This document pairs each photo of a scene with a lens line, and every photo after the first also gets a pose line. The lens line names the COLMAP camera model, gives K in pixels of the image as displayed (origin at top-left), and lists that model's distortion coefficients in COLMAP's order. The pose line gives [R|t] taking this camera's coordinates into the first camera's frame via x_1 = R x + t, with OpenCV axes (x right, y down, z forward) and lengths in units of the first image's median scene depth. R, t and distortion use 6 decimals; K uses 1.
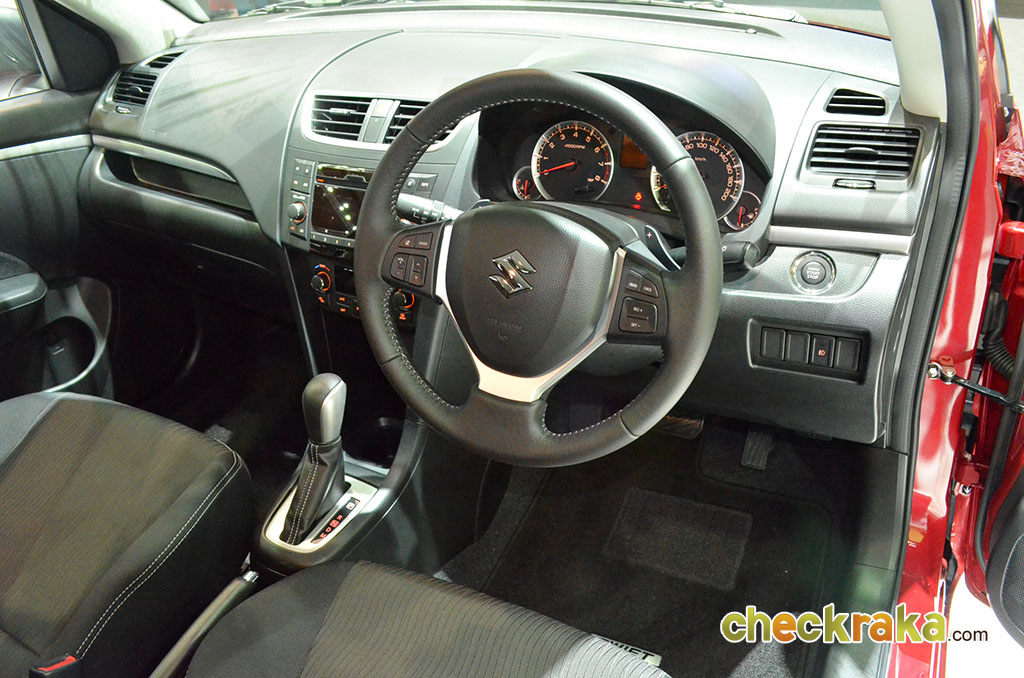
lens RADIAL K [[799.9, 0, 512.0], [0, 799.9, 339.0], [0, 0, 1]] dist [-0.018666, -0.004224]
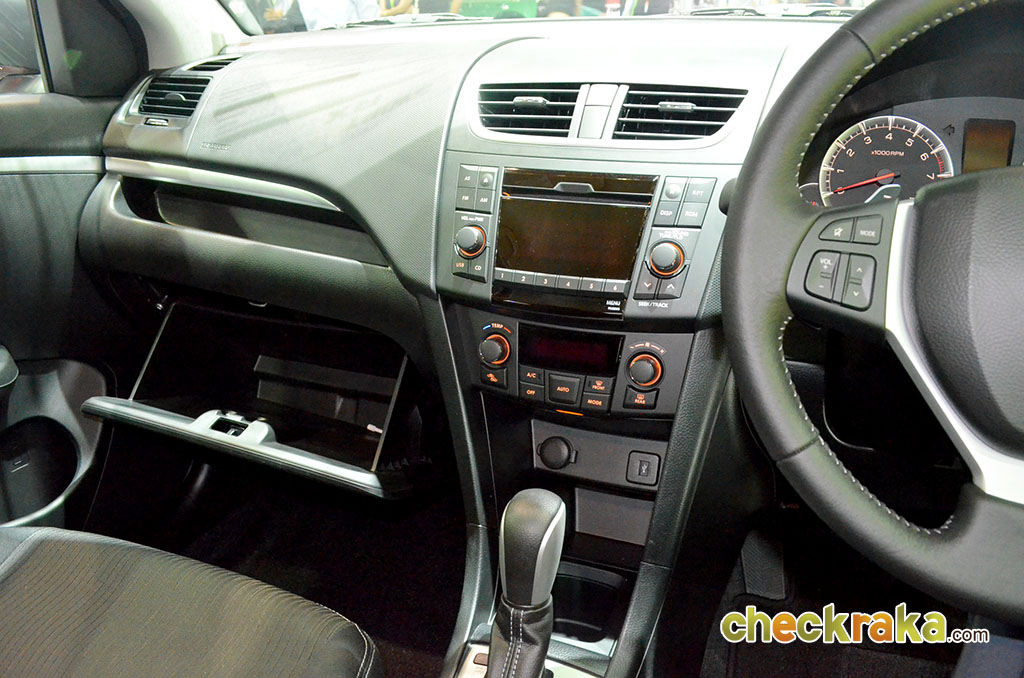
lens RADIAL K [[799.9, 0, 512.0], [0, 799.9, 339.0], [0, 0, 1]] dist [-0.018666, -0.004224]
pose [[0.993425, 0.011016, 0.113956, -0.273911], [0.008261, 0.985868, -0.167319, 0.027683], [-0.114188, 0.167161, 0.979295, 0.323225]]
